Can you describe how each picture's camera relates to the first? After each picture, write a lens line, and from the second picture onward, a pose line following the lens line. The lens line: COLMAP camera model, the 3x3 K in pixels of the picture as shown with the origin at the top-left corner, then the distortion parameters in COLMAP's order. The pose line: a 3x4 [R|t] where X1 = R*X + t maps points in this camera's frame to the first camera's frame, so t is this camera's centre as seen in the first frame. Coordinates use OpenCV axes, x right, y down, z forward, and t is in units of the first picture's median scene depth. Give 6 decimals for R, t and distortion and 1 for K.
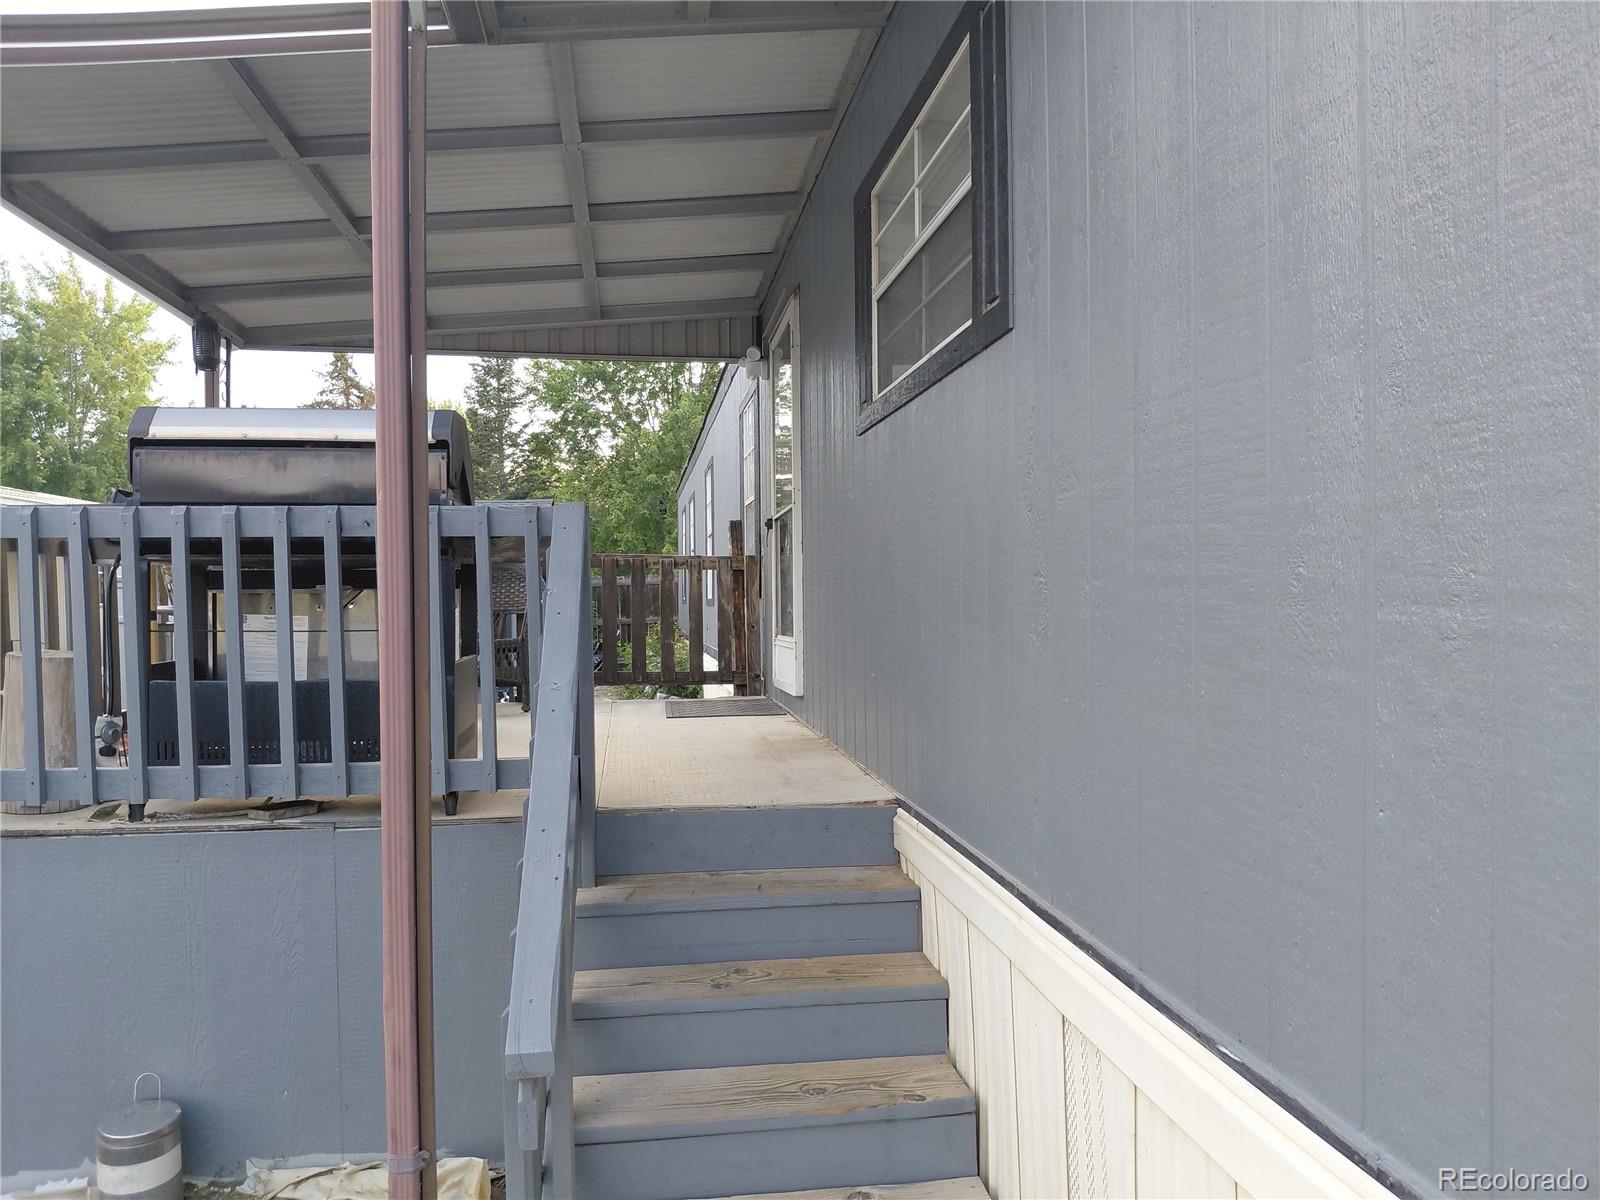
lens RADIAL K [[1303.4, 0, 800.0], [0, 1303.4, 600.0], [0, 0, 1]] dist [0.057264, -0.221033]
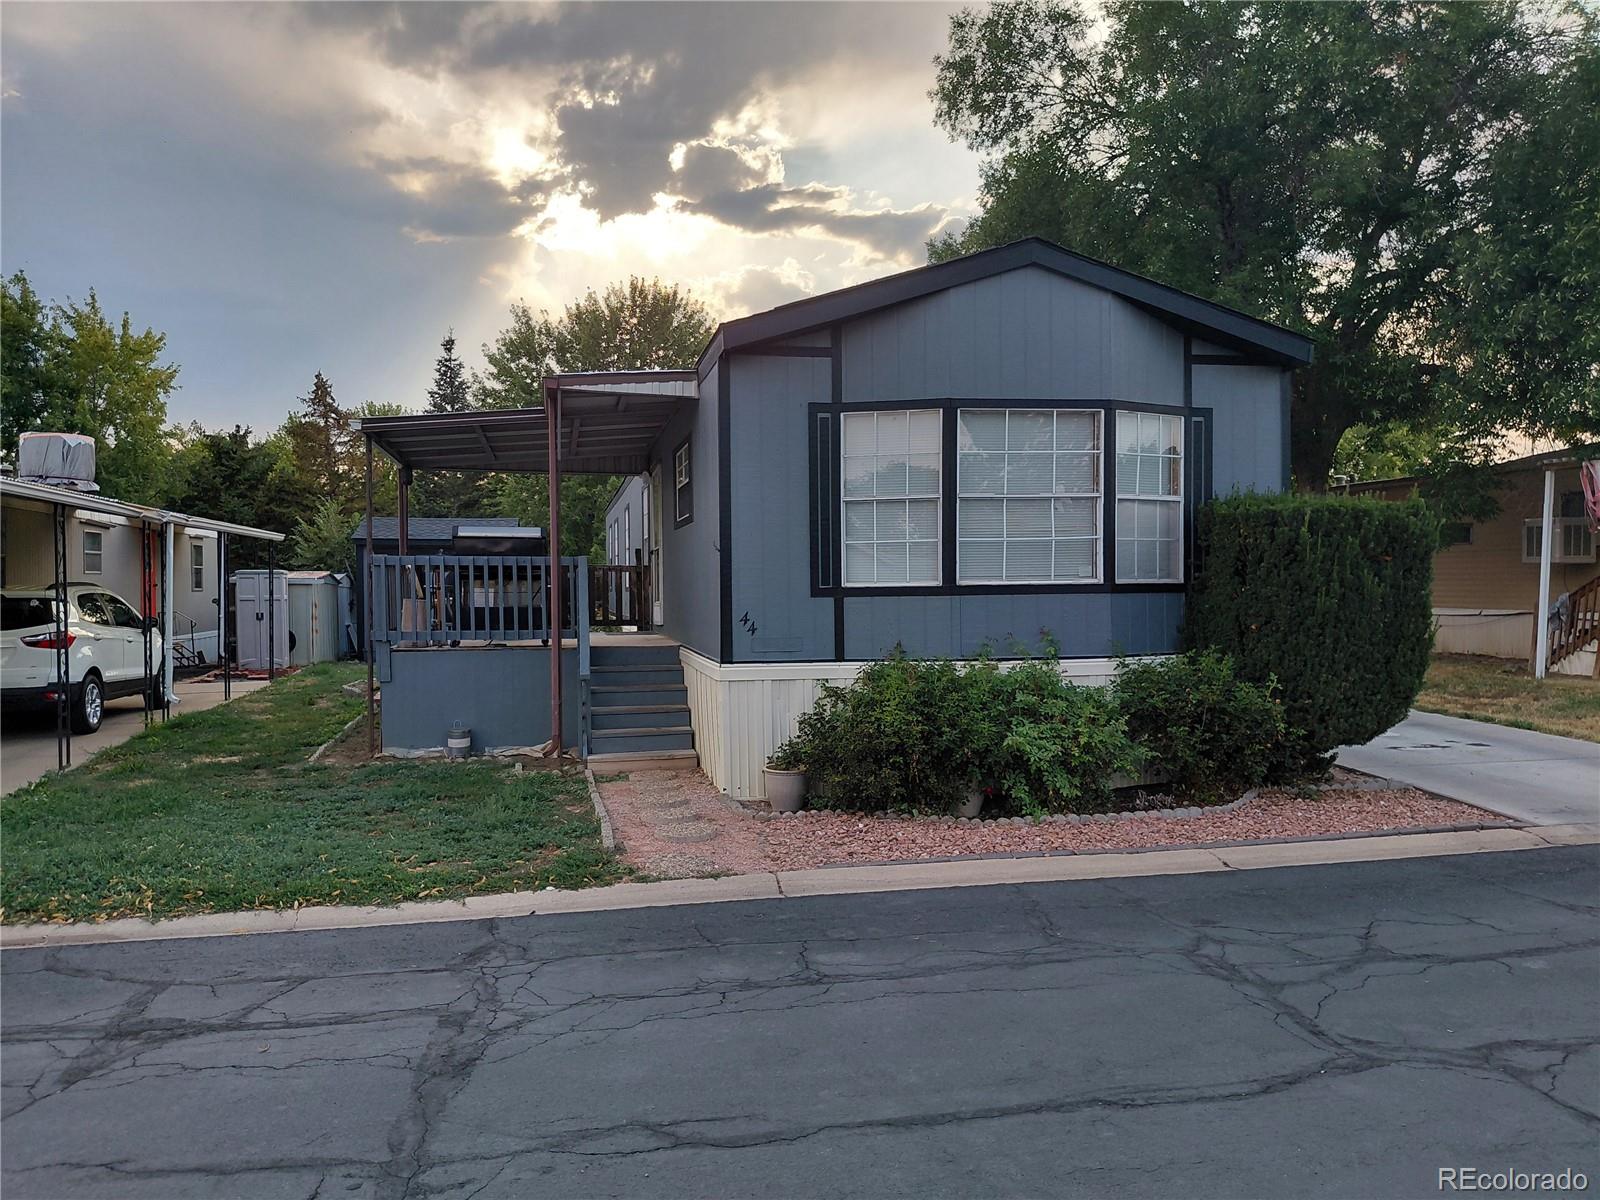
lens RADIAL K [[1250.1, 0, 800.0], [0, 1250.1, 600.0], [0, 0, 1]] dist [0.051824, -0.089673]
pose [[0.997857, 0.006296, 0.065132, 0.078209], [-0.006673, 0.999962, 0.005575, 0.008705], [-0.065095, -0.005998, 0.997861, -1.013945]]
